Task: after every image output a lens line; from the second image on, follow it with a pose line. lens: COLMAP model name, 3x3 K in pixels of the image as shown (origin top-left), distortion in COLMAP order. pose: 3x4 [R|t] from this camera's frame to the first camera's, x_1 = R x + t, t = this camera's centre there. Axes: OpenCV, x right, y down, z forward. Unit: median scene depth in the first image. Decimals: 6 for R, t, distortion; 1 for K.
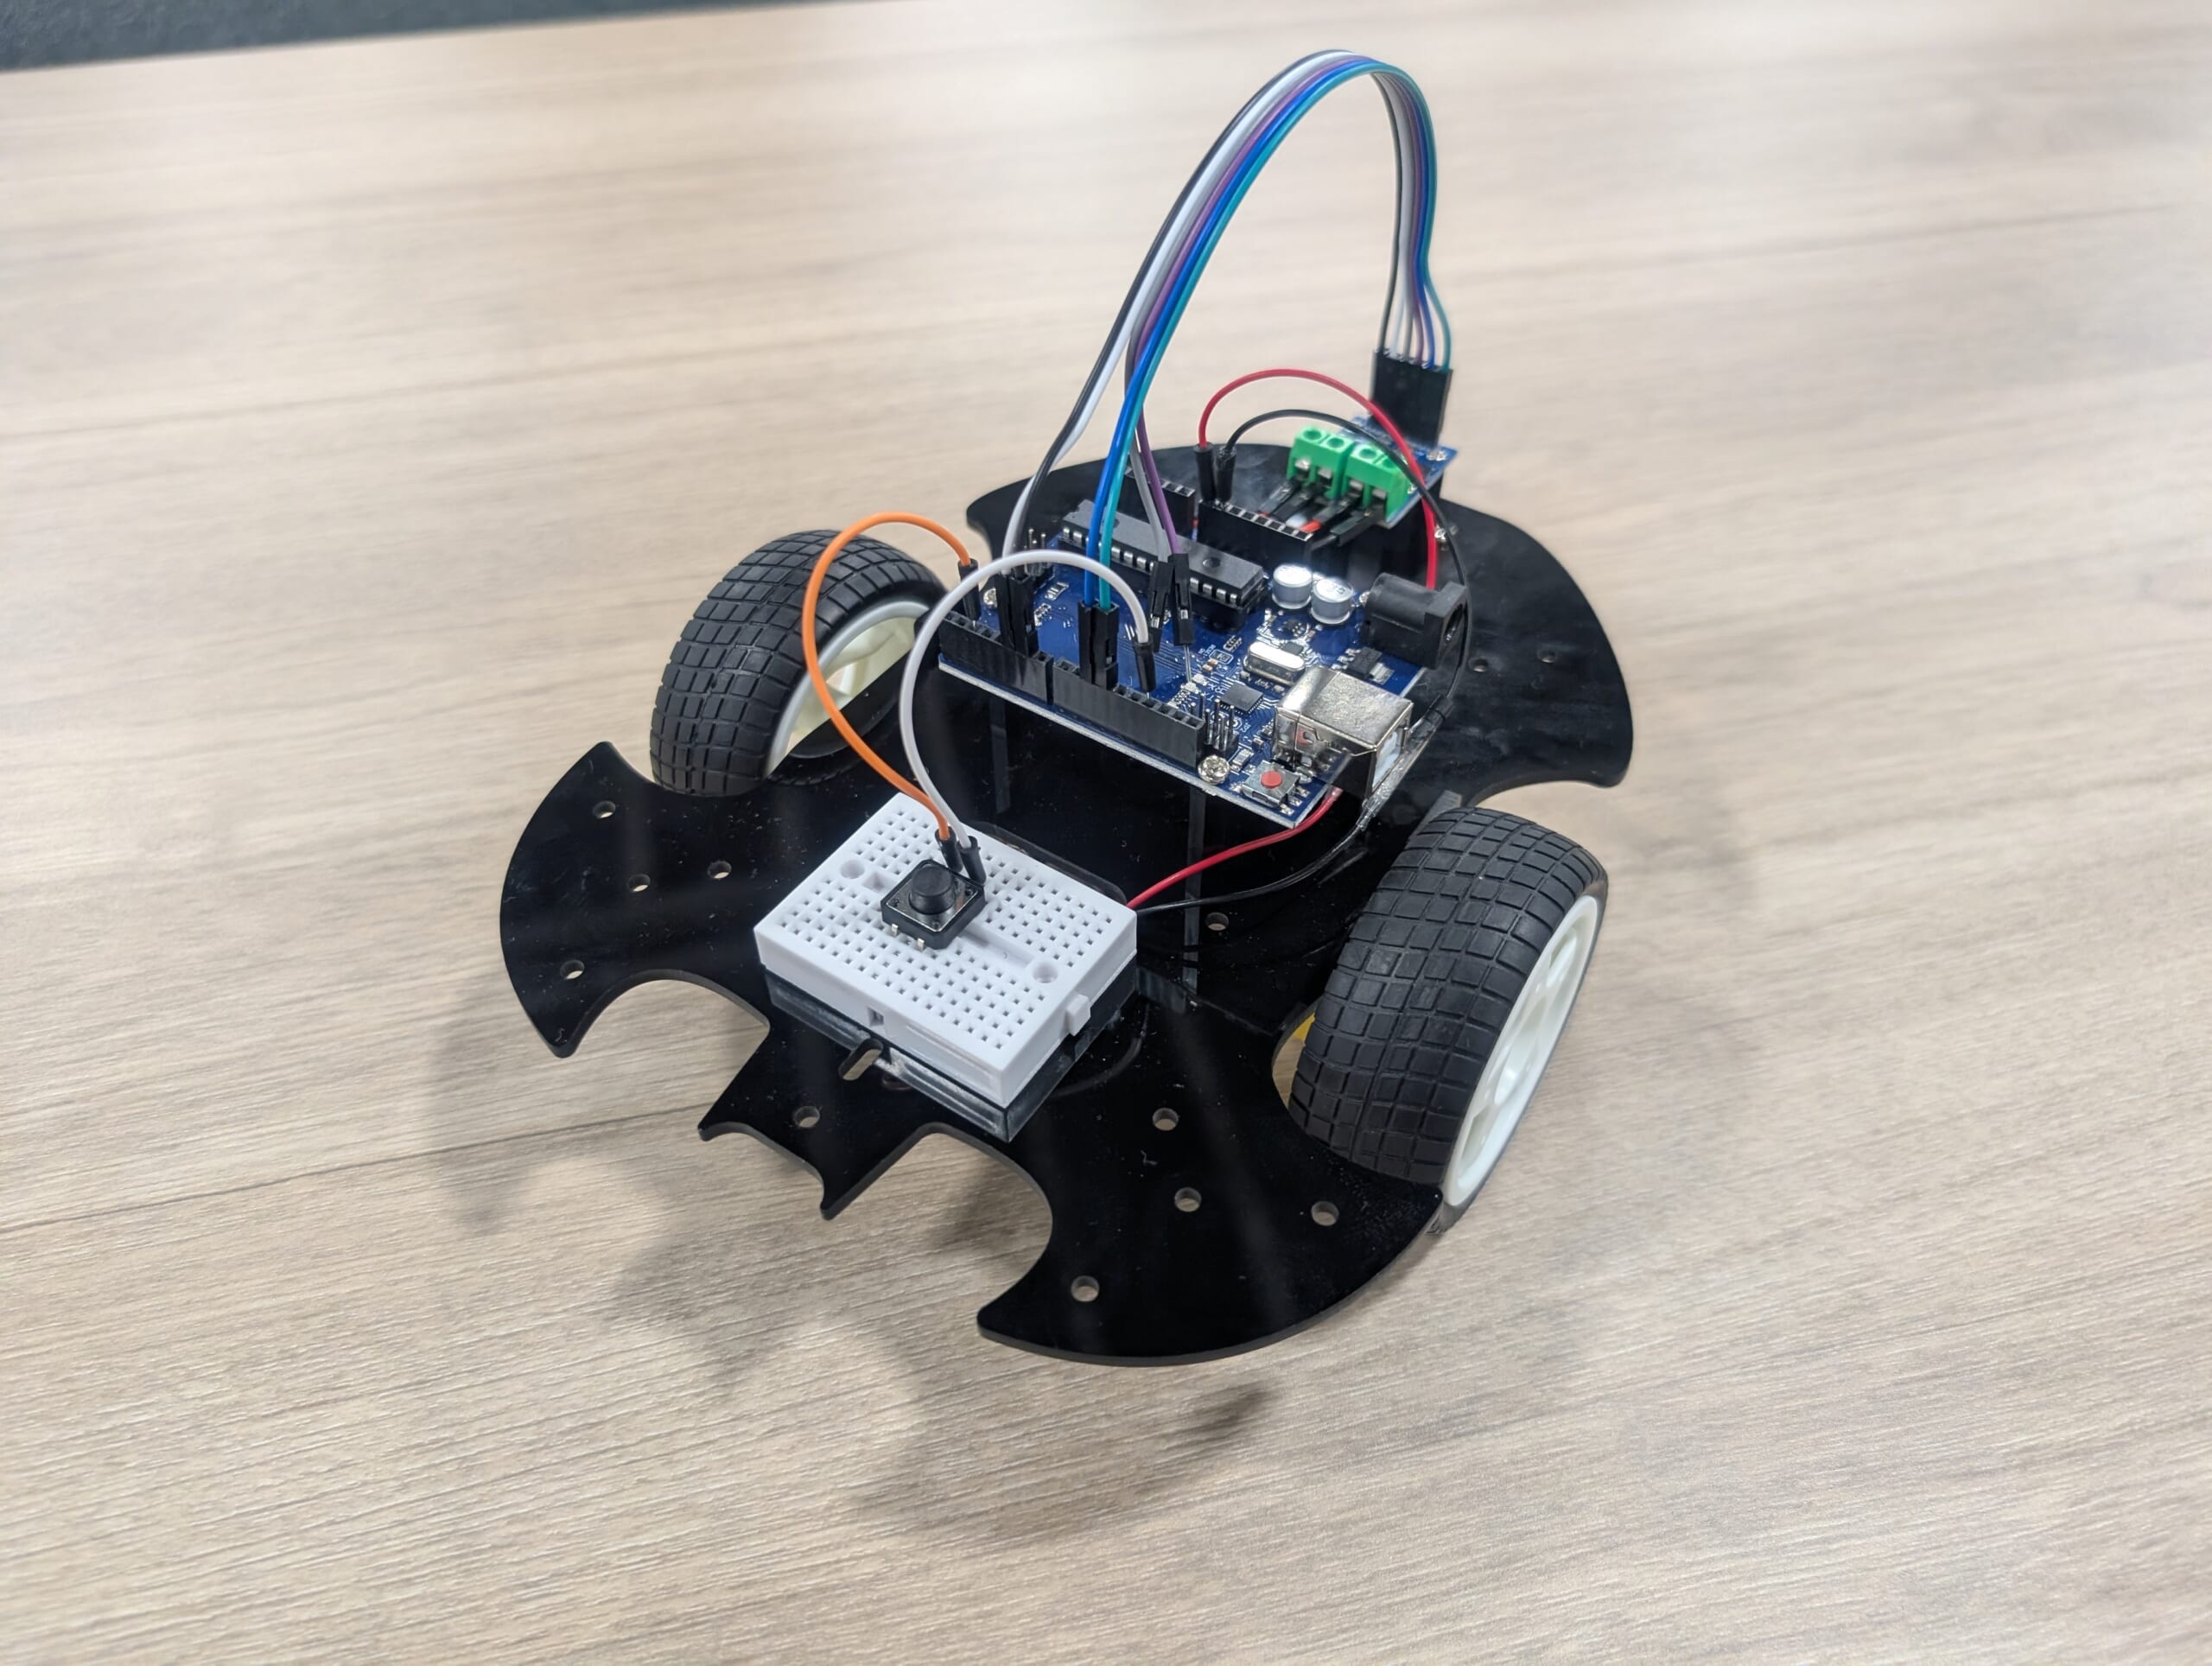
lens RADIAL K [[1561.6, 0, 1106.0], [0, 1561.6, 833.0], [0, 0, 1]] dist [0.001298, 0.000107]
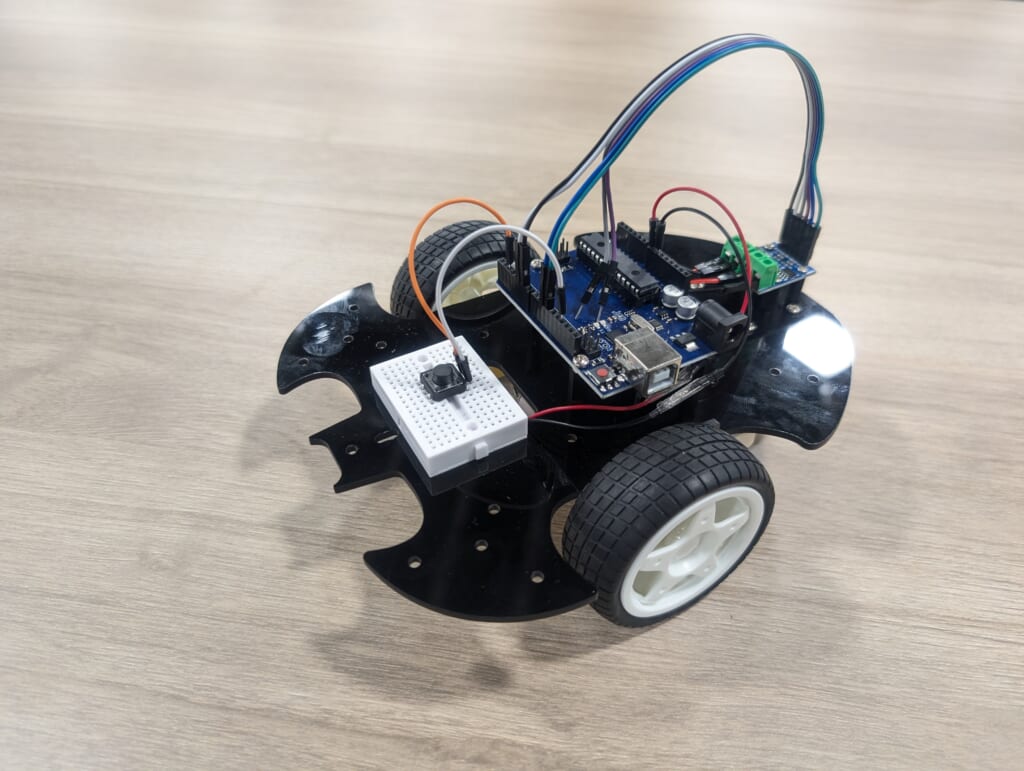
lens RADIAL K [[718.9, 0, 512.0], [0, 718.9, 385.5], [0, 0, 1]] dist [-0.000889, -0.000120]
pose [[0.901147, 0.315293, -0.297531, 0.270587], [-0.329450, 0.944169, 0.002713, 0.016297], [0.281775, 0.095576, 0.954708, 0.080458]]
